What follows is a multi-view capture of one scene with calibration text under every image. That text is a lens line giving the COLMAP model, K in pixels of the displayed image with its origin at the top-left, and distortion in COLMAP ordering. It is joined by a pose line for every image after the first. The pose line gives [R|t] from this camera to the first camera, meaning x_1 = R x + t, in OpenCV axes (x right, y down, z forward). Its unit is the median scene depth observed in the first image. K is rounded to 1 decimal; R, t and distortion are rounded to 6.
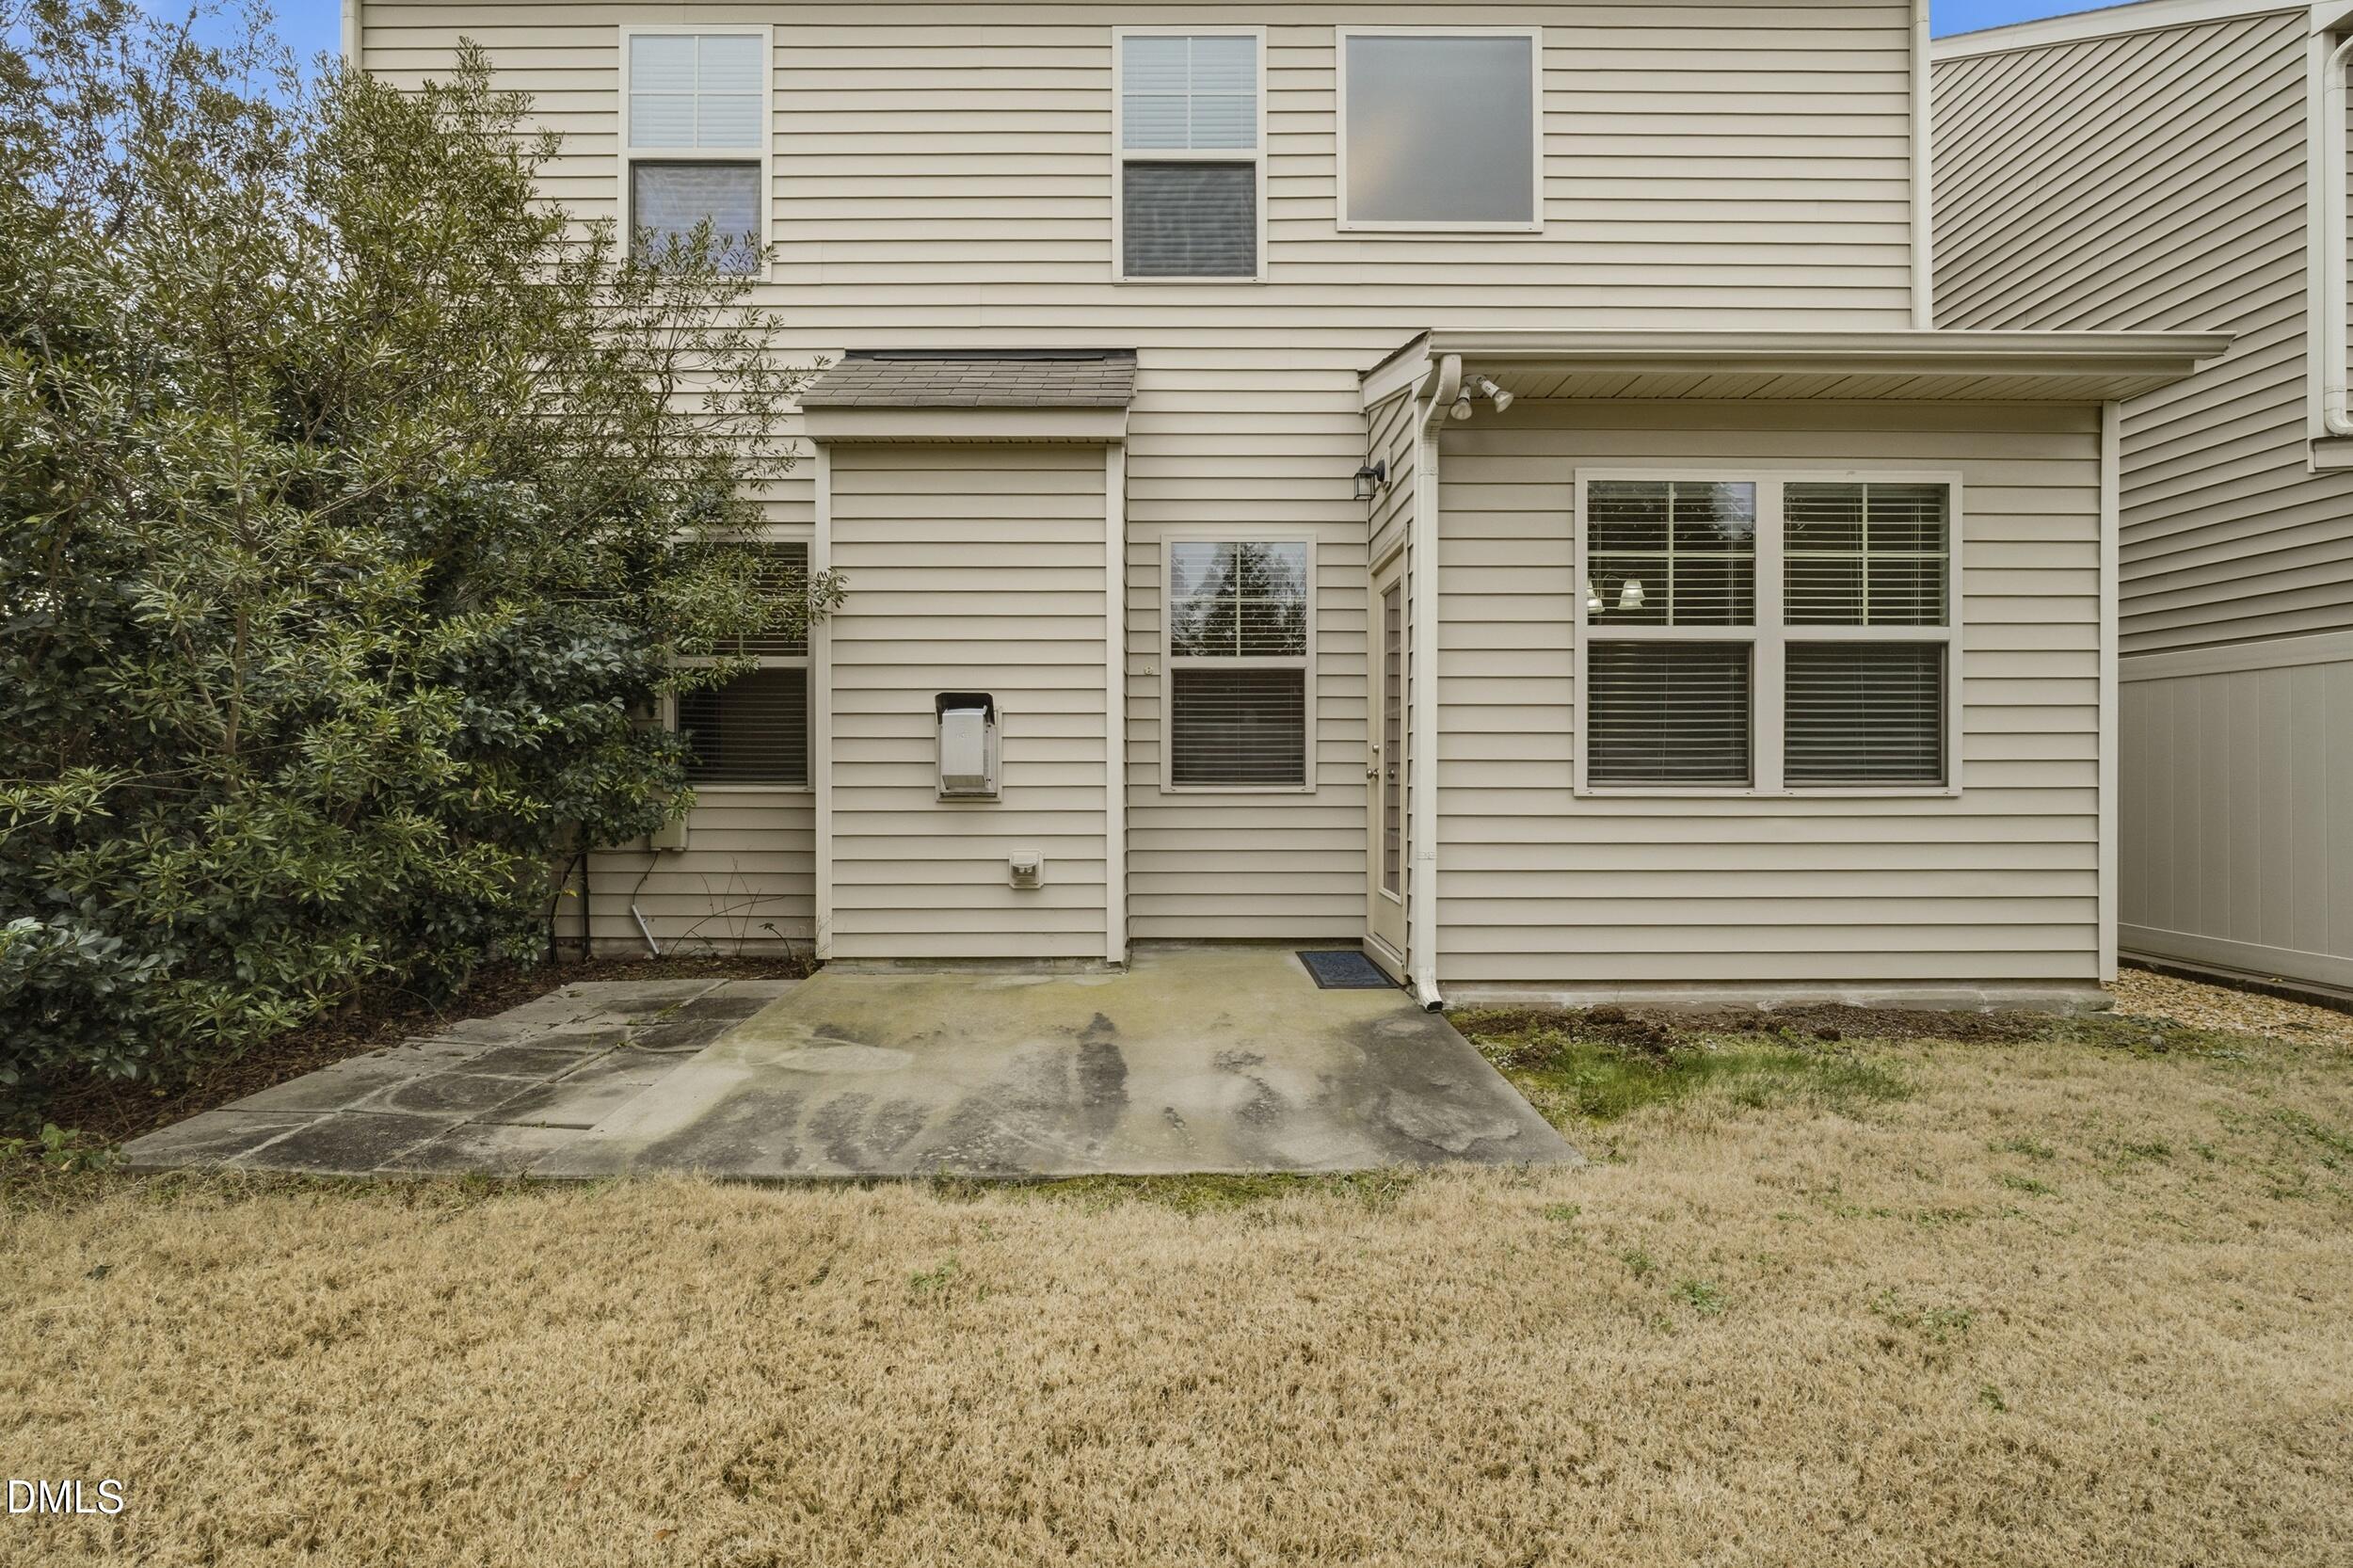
lens RADIAL K [[1015.3, 0, 1179.7], [0, 1015.3, 767.4], [0, 0, 1]] dist [-0.001037, 0.000012]
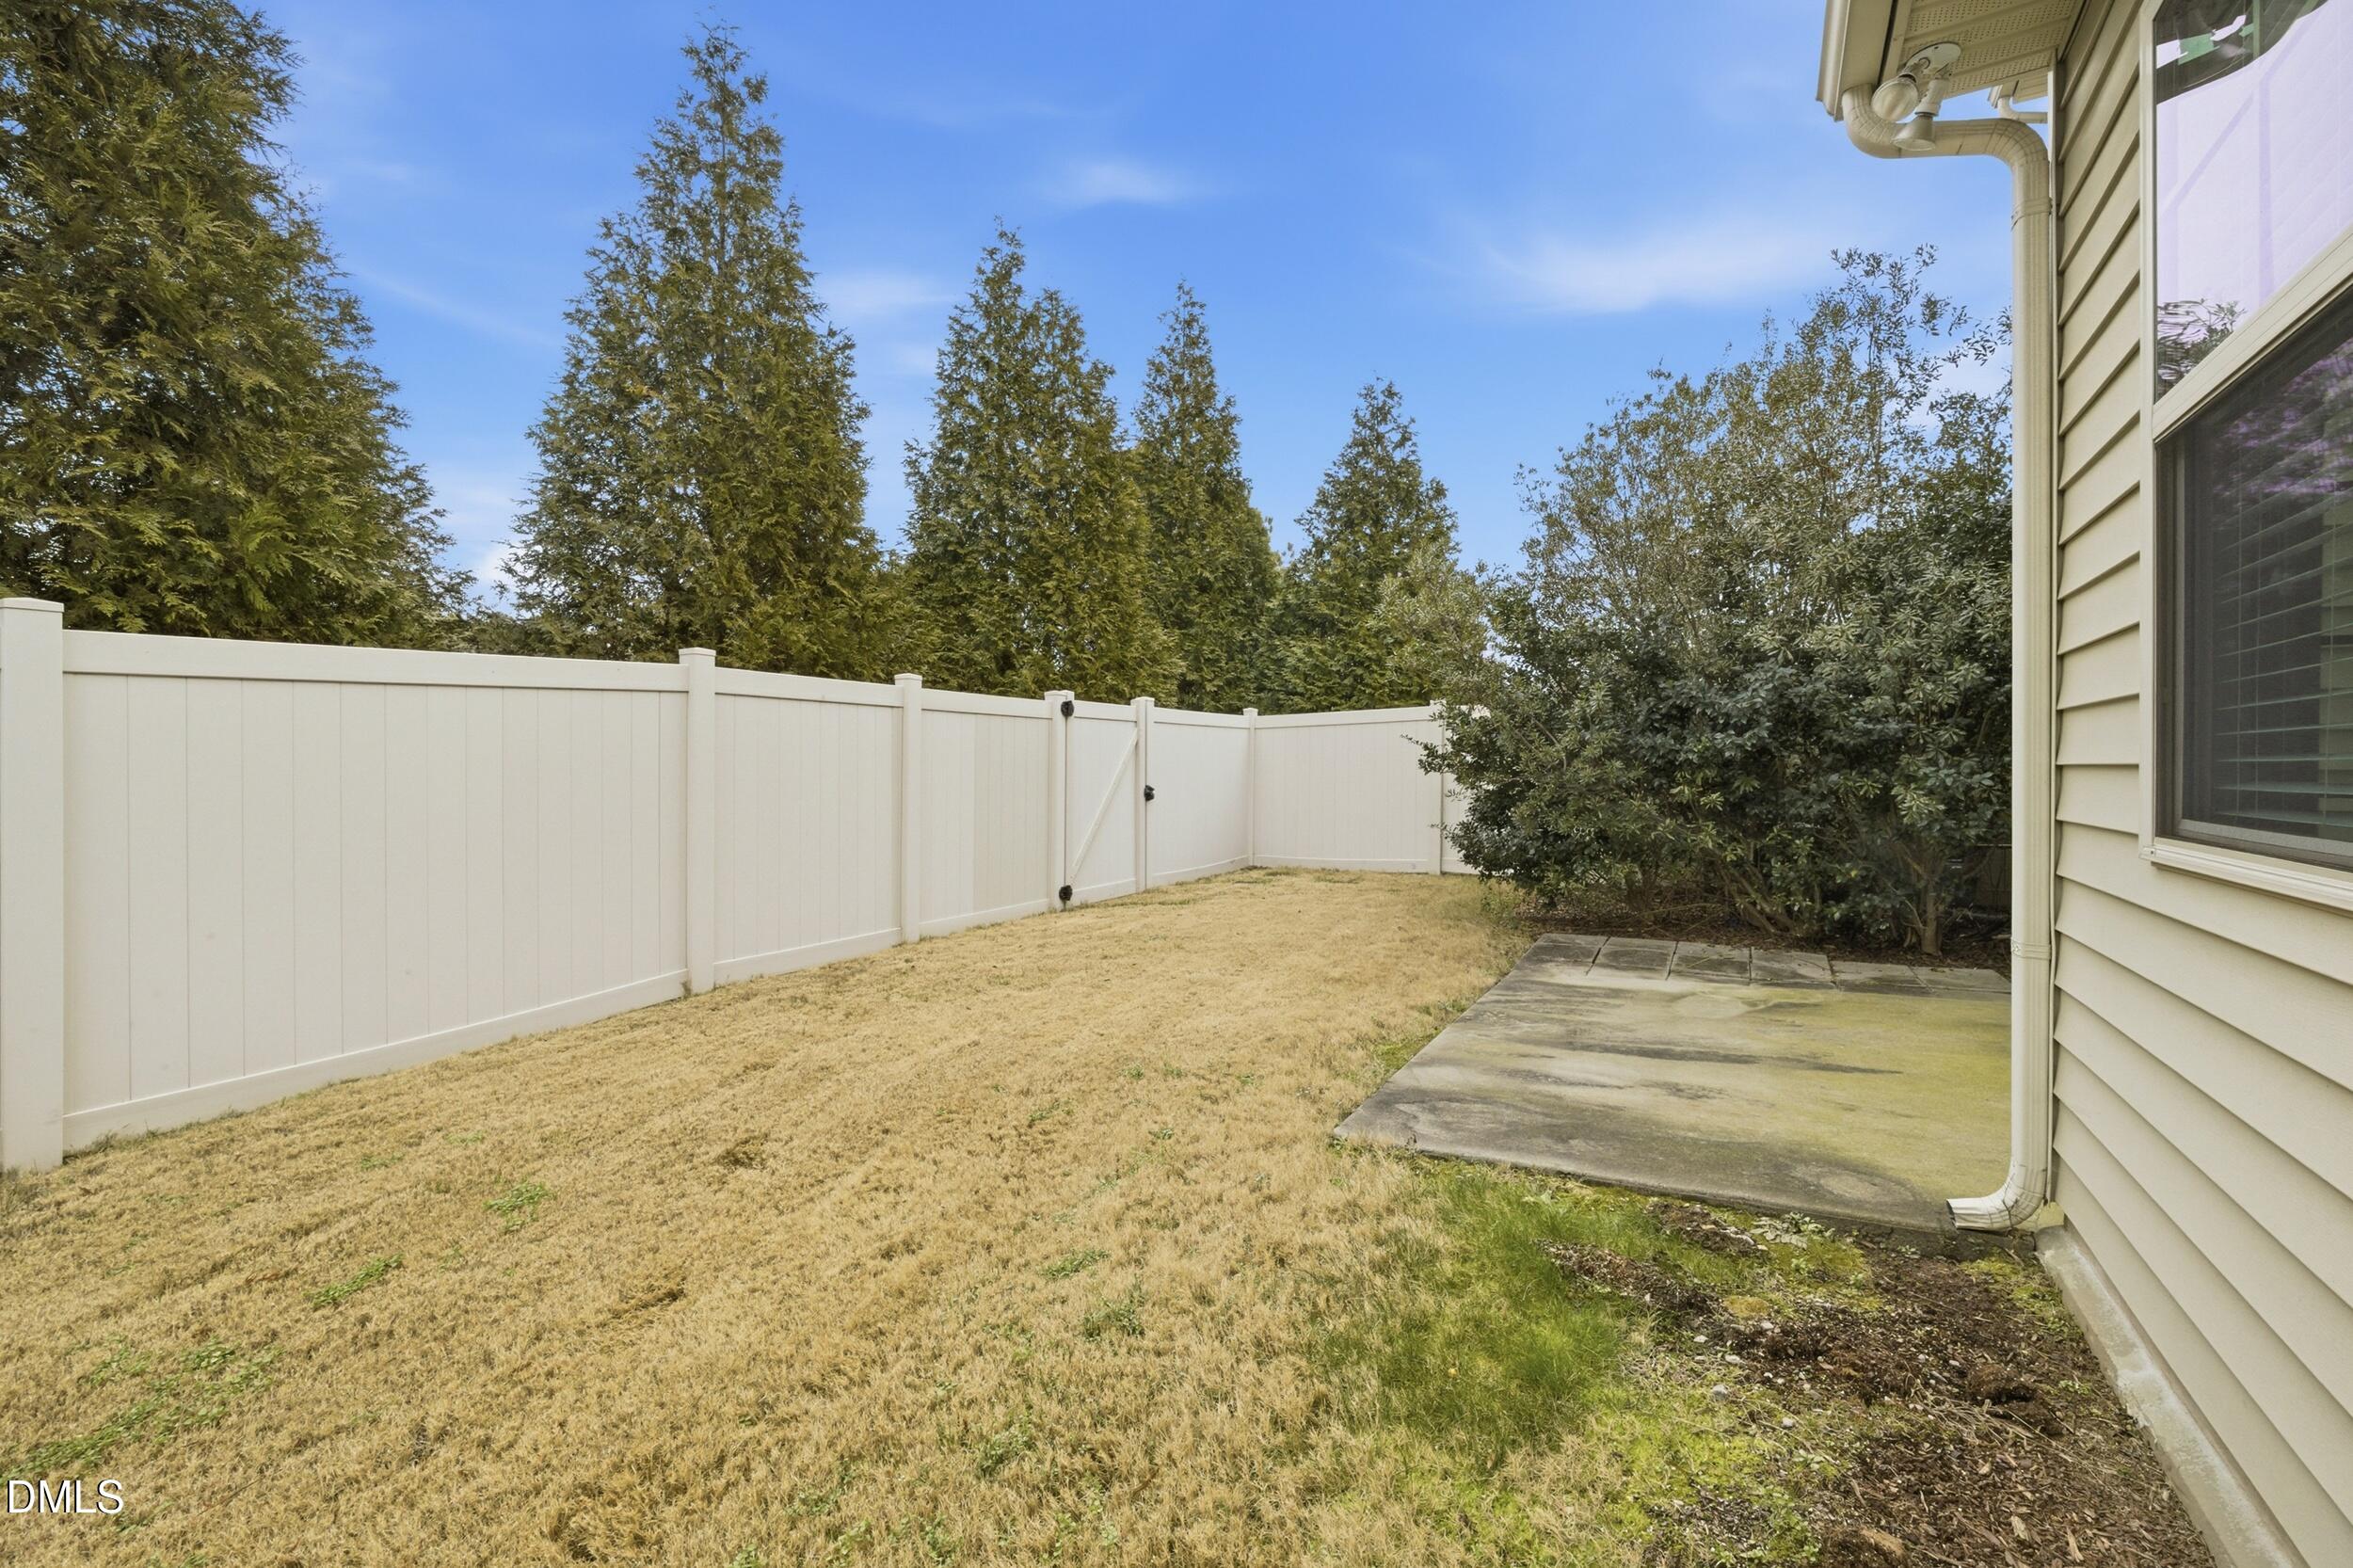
lens RADIAL K [[1015.3, 0, 1179.4], [0, 1015.3, 775.2], [0, 0, 1]] dist [-0.001037, 0.000012]
pose [[-0.503057, 0.005218, -0.864237, 1.316665], [-0.006942, 0.999925, 0.010079, -0.004526], [0.864225, 0.011070, -0.502984, 1.292305]]
